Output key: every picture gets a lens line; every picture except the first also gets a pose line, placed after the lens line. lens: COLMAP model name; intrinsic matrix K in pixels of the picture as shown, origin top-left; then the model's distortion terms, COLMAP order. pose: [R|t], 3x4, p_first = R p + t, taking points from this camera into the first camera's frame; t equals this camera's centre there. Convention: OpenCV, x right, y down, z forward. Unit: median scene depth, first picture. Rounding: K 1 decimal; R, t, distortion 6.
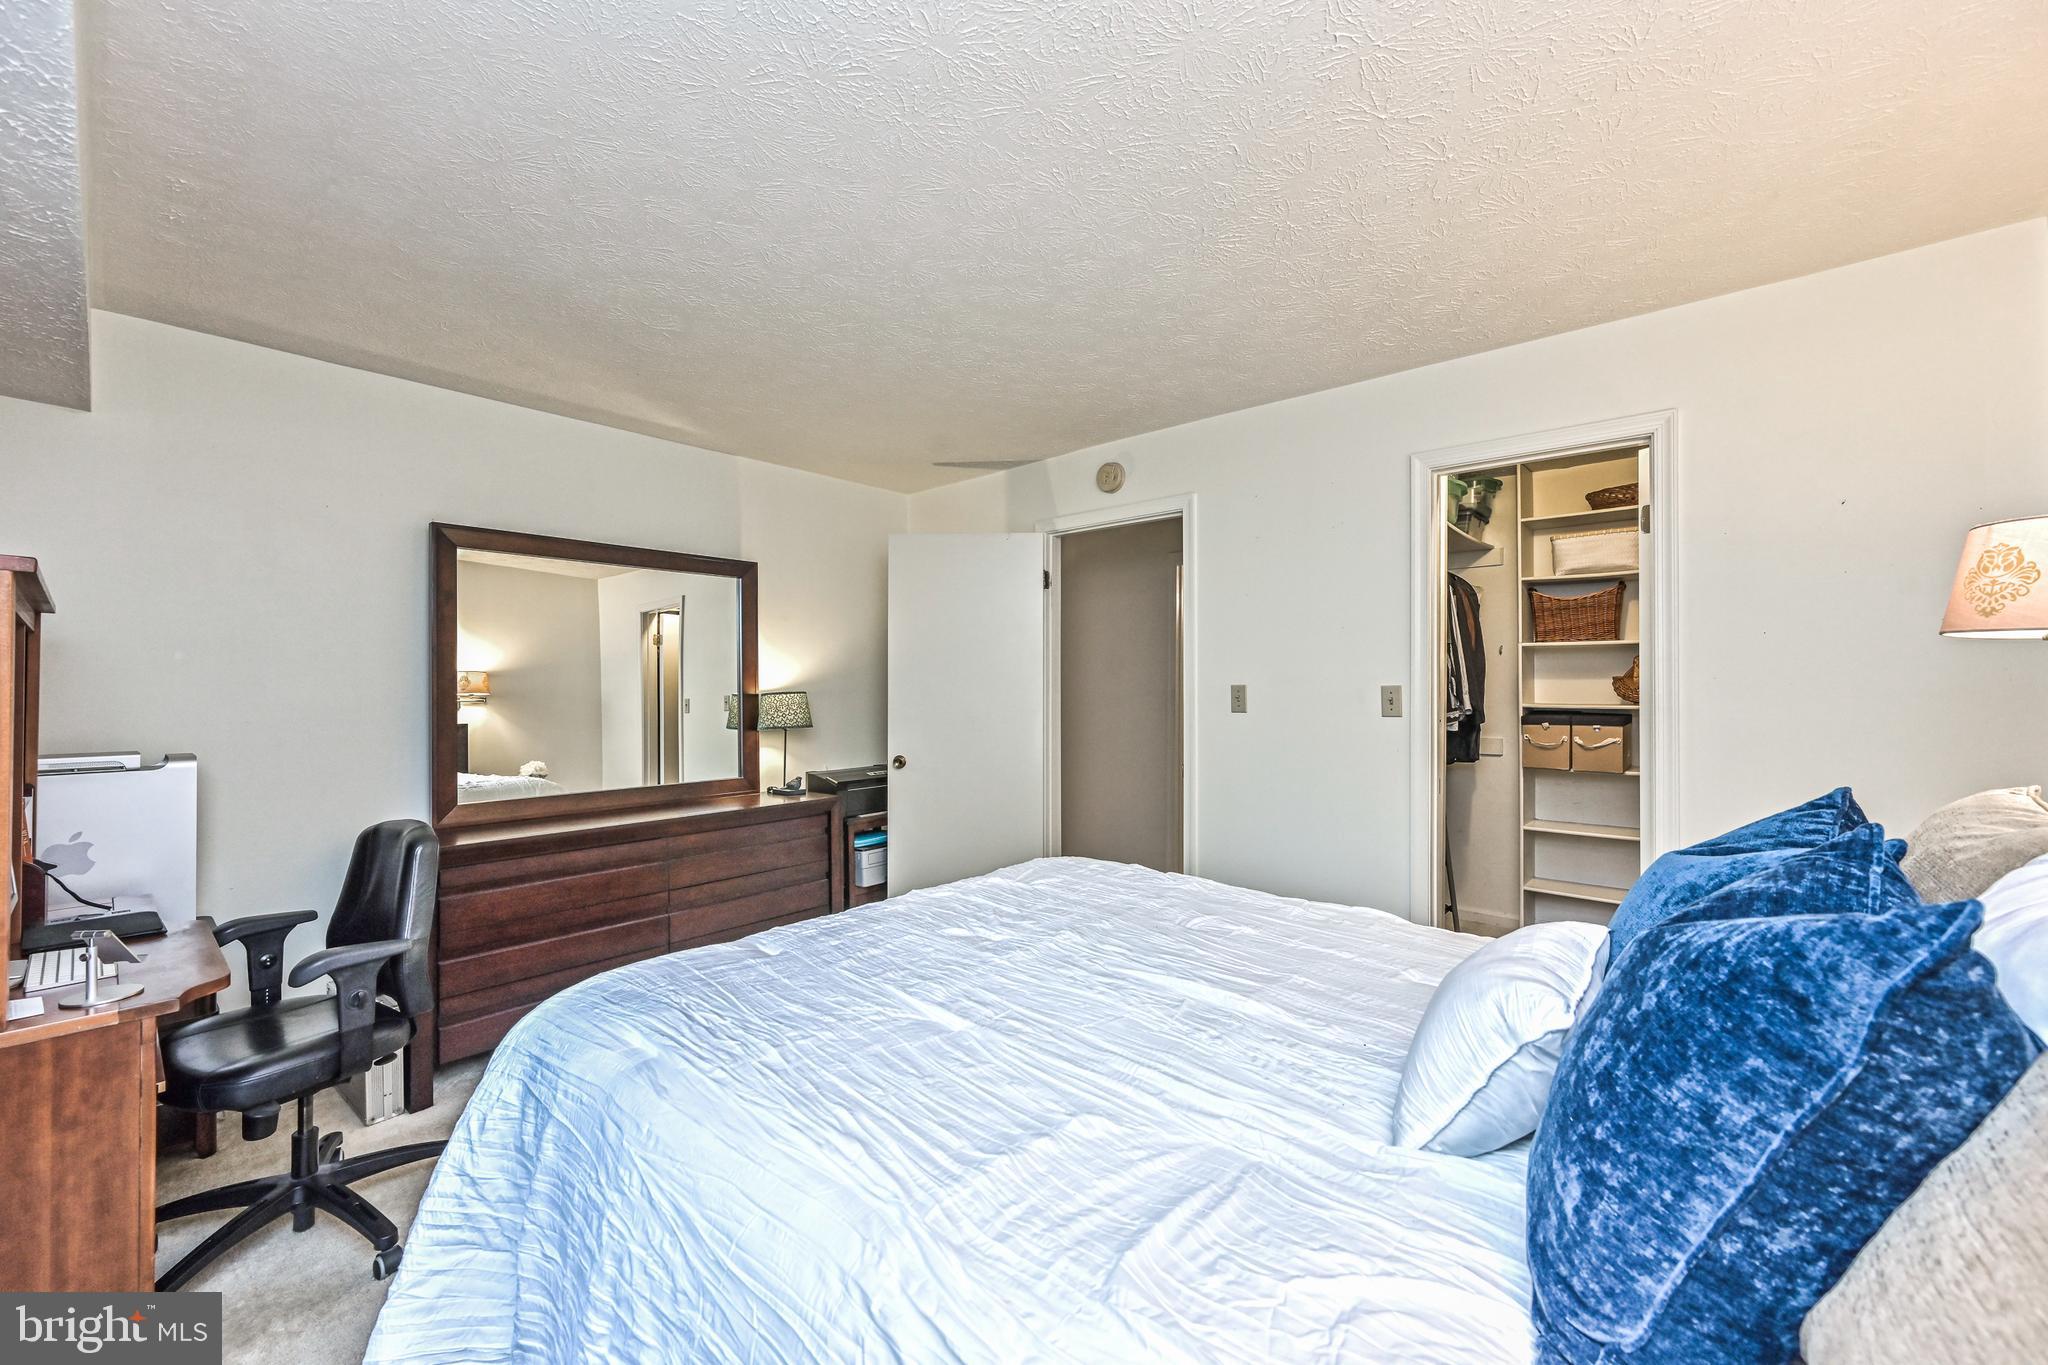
lens RADIAL K [[813.5, 0, 1032.9], [0, 813.5, 685.0], [0, 0, 1]] dist [-0.000406, 0.000038]
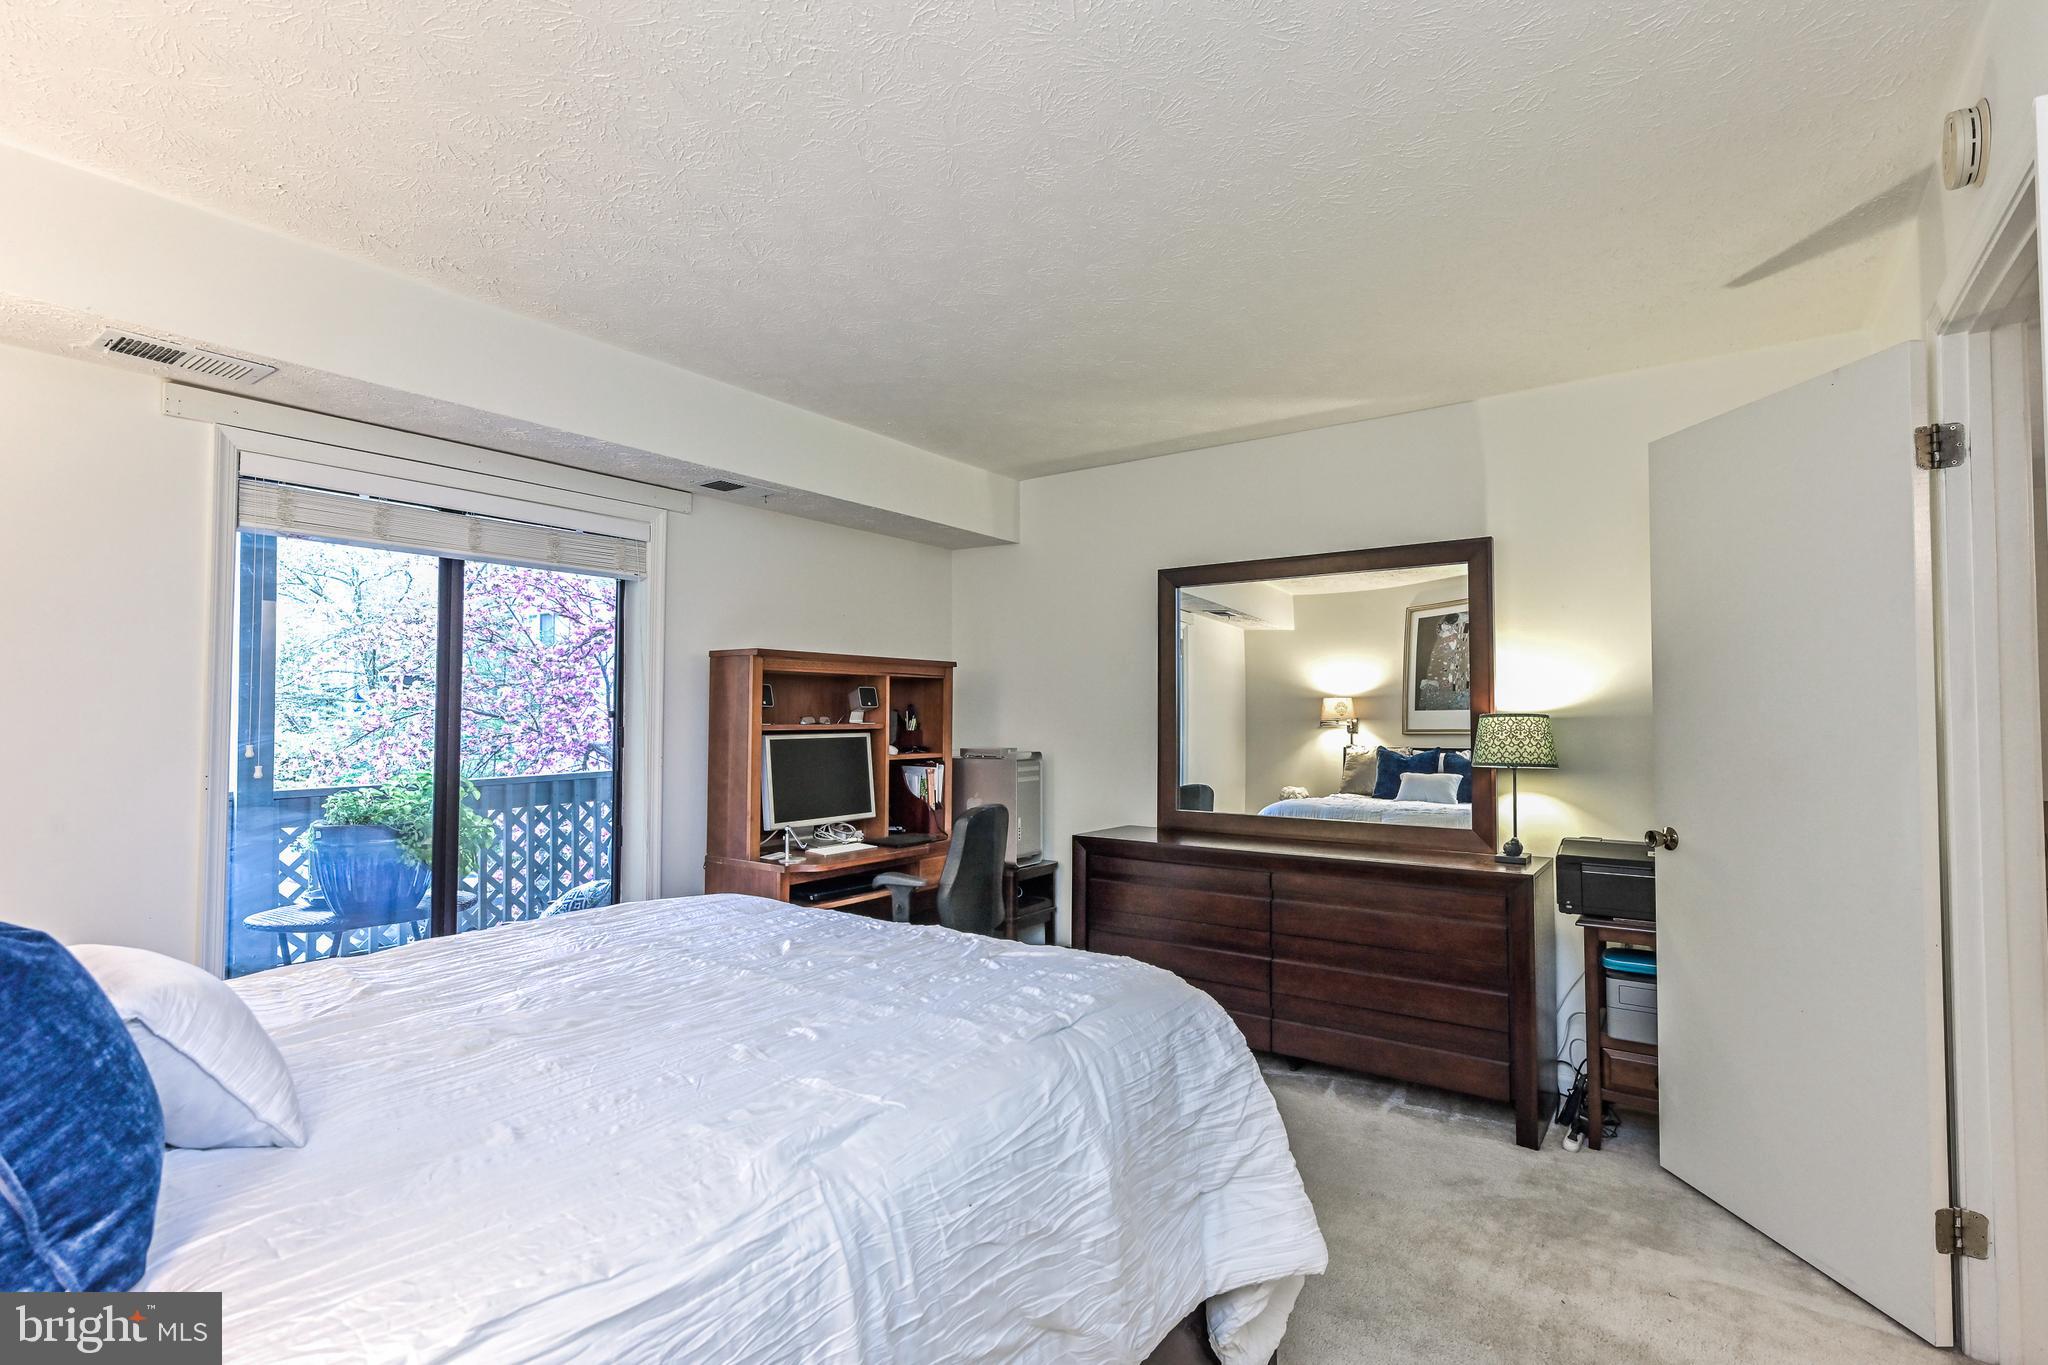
lens RADIAL K [[955.1, 0, 1027.2], [0, 955.1, 678.7], [0, 0, 1]] dist [-0.001942, -0.000072]
pose [[0.086696, -0.033144, -0.995683, 0.469195], [0.001075, 0.999449, -0.033176, 0.004793], [0.996234, 0.001806, 0.086684, 0.507507]]
